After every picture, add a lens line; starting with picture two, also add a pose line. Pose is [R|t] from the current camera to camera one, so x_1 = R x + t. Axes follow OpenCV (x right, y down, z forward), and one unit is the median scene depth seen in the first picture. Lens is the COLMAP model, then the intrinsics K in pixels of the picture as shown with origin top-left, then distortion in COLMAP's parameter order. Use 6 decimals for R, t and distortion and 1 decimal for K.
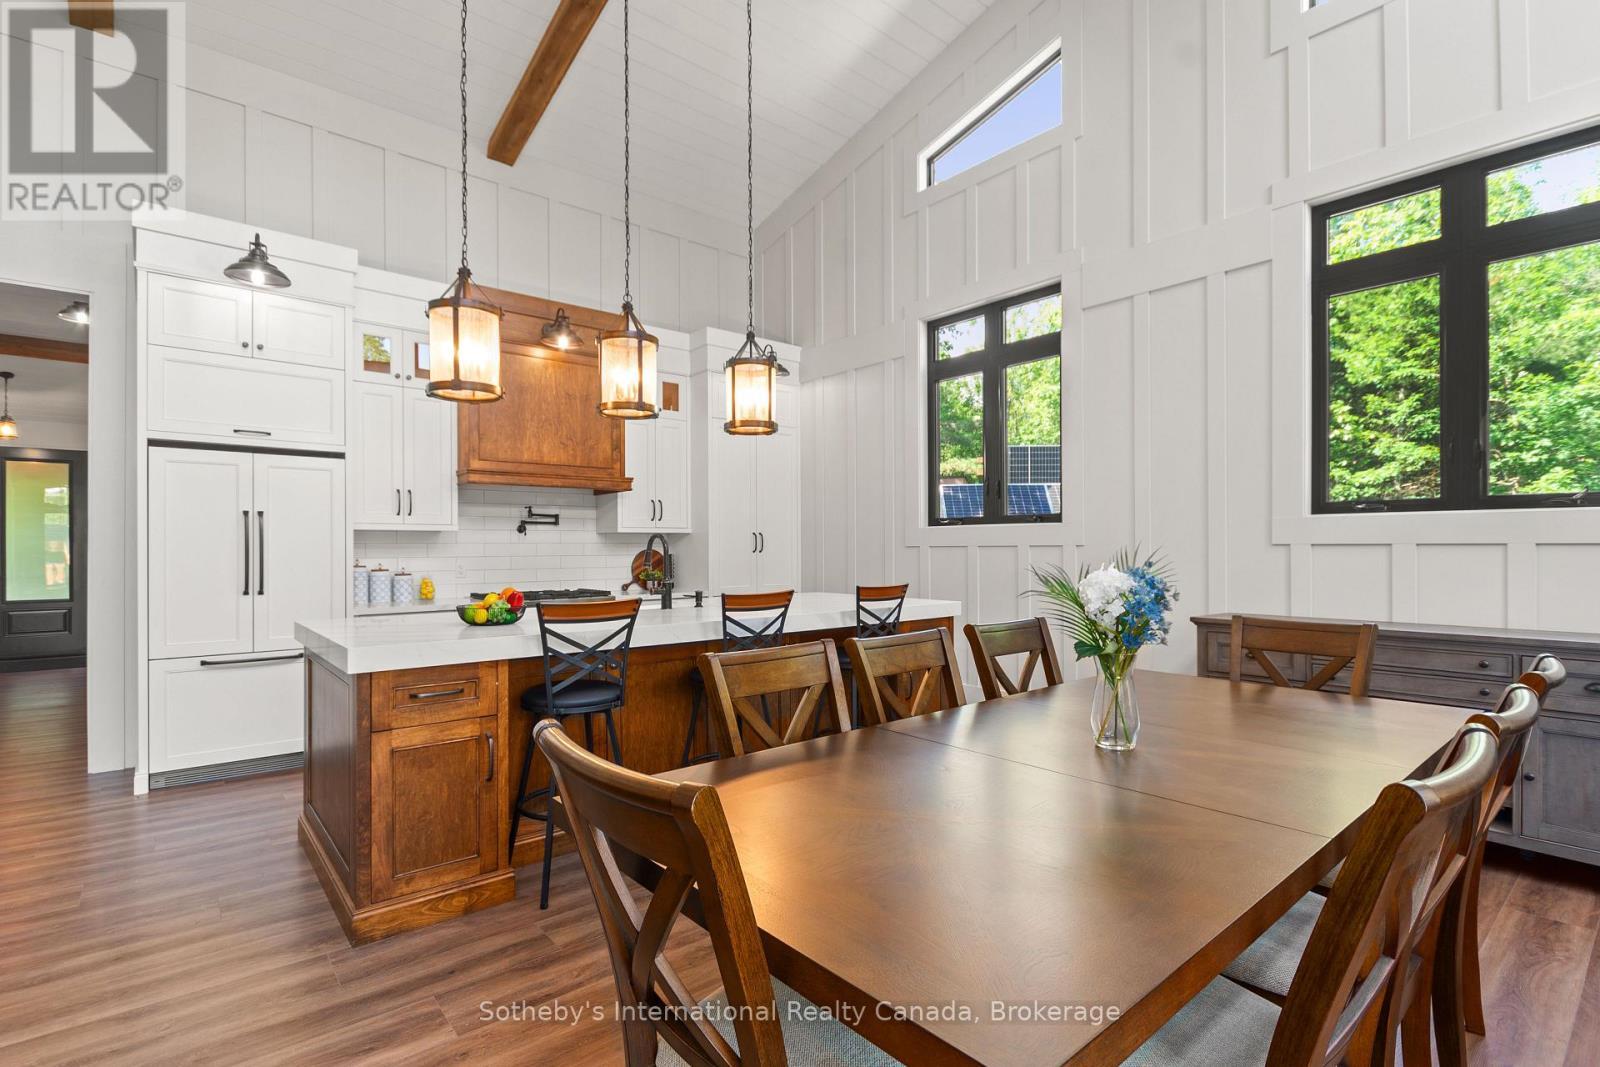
lens RADIAL K [[754.5, 0, 787.3], [0, 754.5, 547.6], [0, 0, 1]] dist [0.007973, -0.008051]
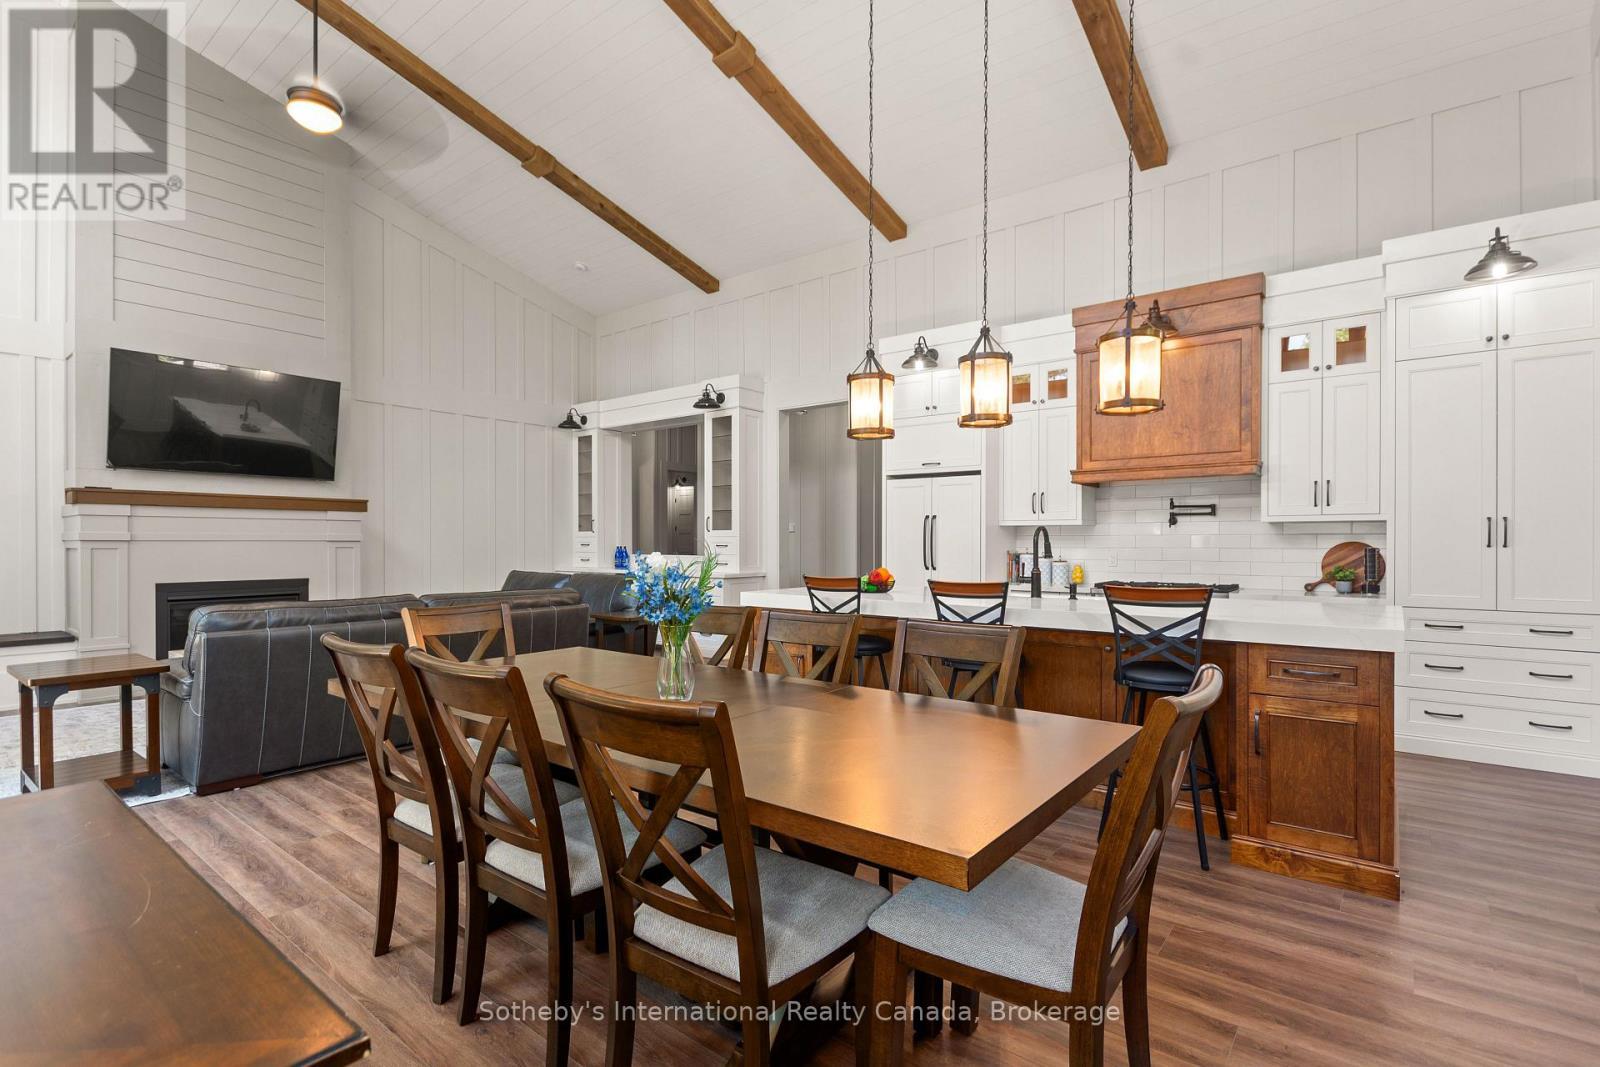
lens RADIAL K [[754.5, 0, 788.0], [0, 754.5, 542.7], [0, 0, 1]] dist [0.007973, -0.008051]
pose [[0.197525, 0.006399, -0.980277, 0.734608], [-0.001268, 0.999980, 0.006272, -0.001921], [0.980297, 0.000004, 0.197529, 0.411208]]
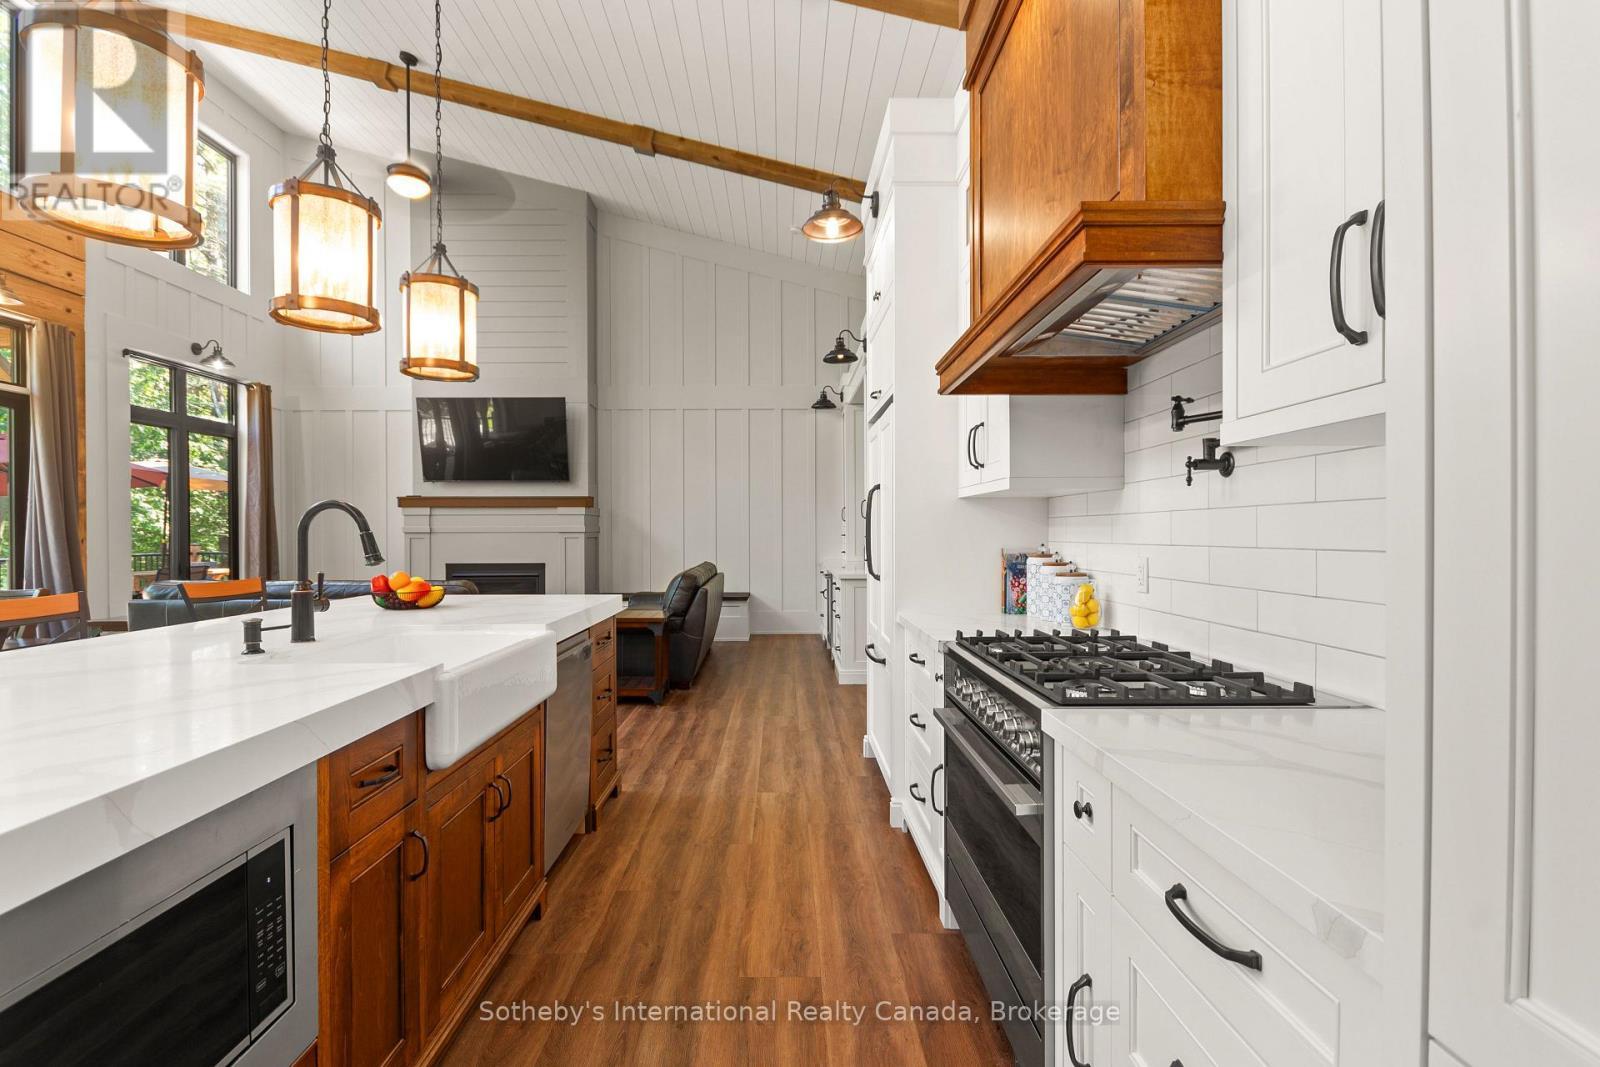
lens RADIAL K [[751.6, 0, 792.3], [0, 751.6, 537.5], [0, 0, 1]] dist [0.006714, -0.006316]
pose [[-0.633076, 0.012096, -0.773995, 0.033780], [0.006363, 0.999925, 0.010423, 0.002761], [0.774064, 0.001673, -0.633105, 1.472963]]
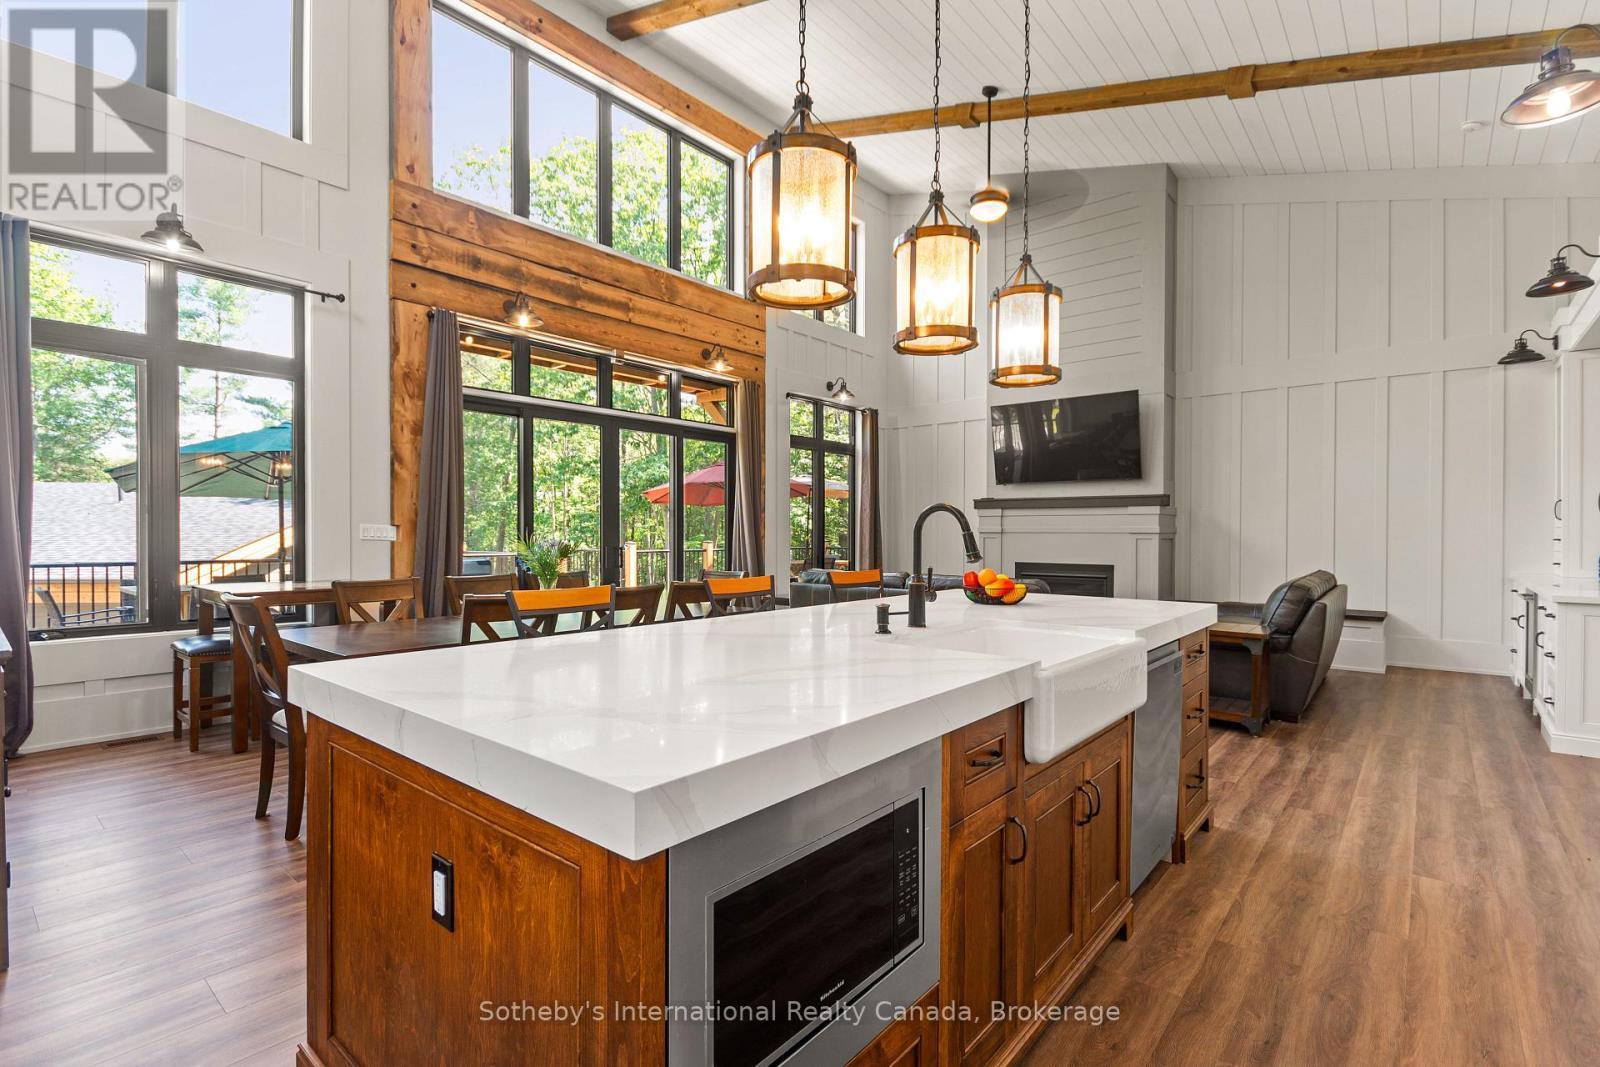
lens RADIAL K [[754.5, 0, 783.9], [0, 754.5, 537.8], [0, 0, 1]] dist [0.007973, -0.008051]
pose [[-0.986504, 0.003065, -0.163706, 0.047855], [0.001903, 0.999972, 0.007256, 0.002427], [0.163723, 0.006846, -0.986483, 1.458522]]
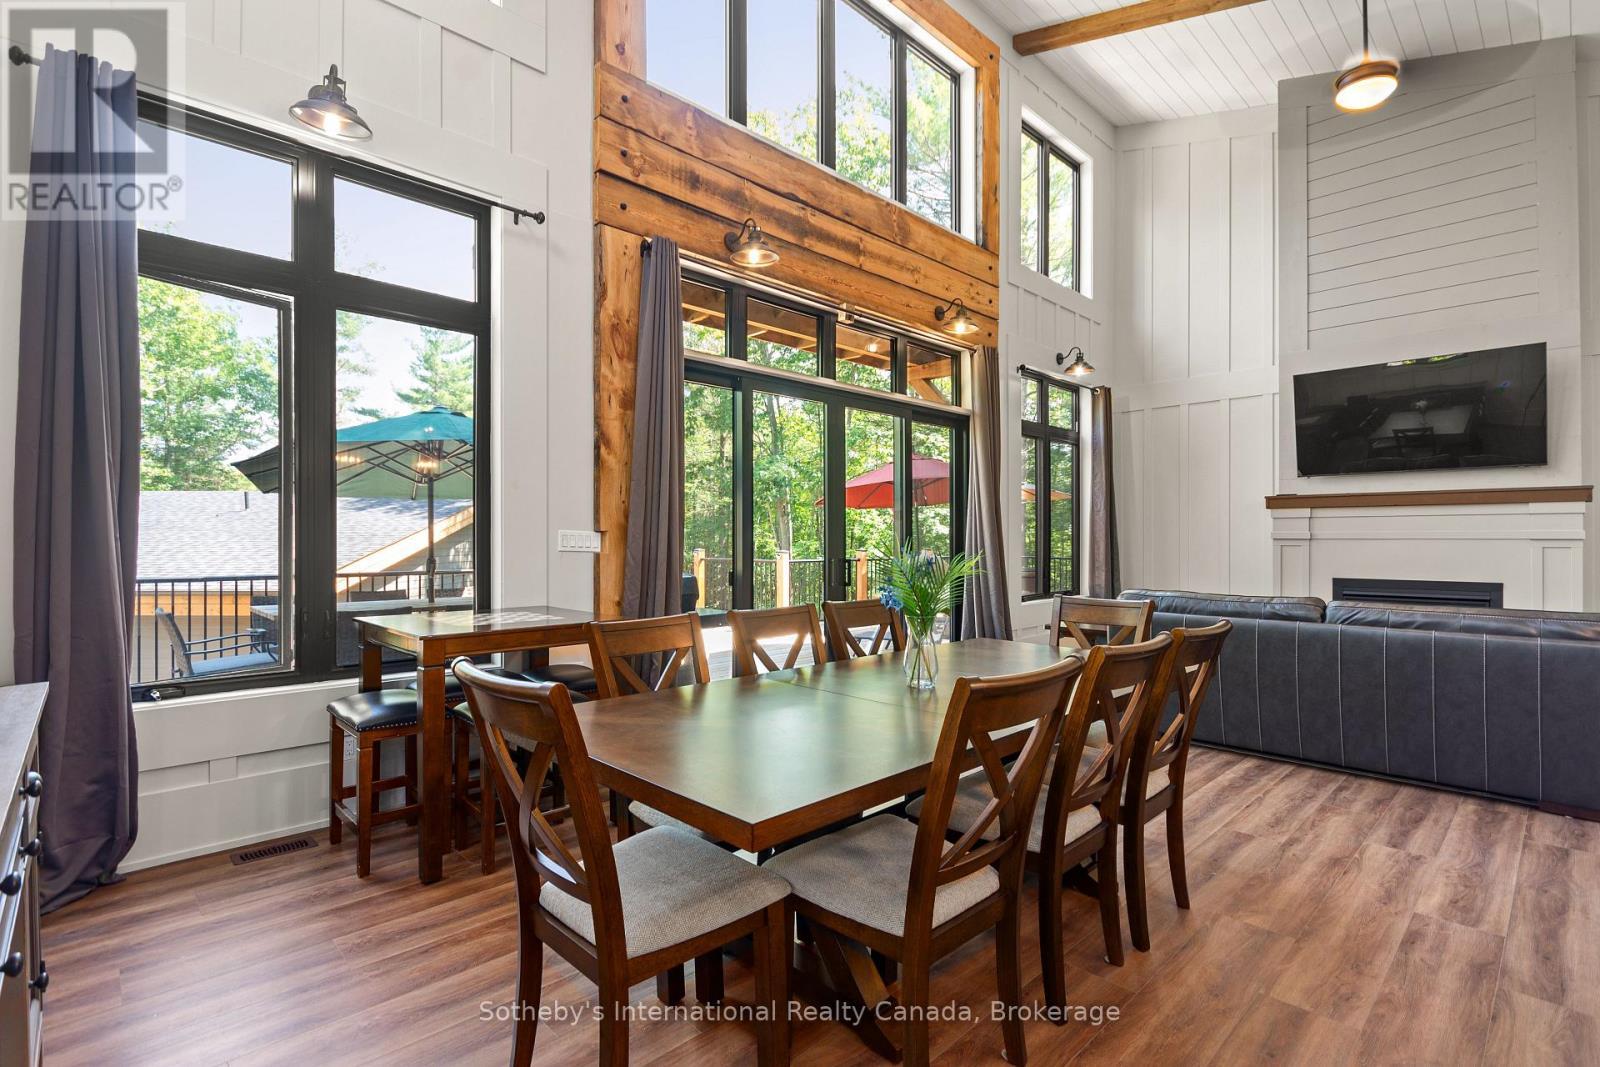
lens RADIAL K [[754.5, 0, 783.7], [0, 754.5, 538.4], [0, 0, 1]] dist [0.007973, -0.008051]
pose [[-0.997936, 0.003947, -0.064091, 0.332641], [0.004054, 0.999991, -0.001538, 0.000903], [0.064084, -0.001795, -0.997943, 1.023725]]
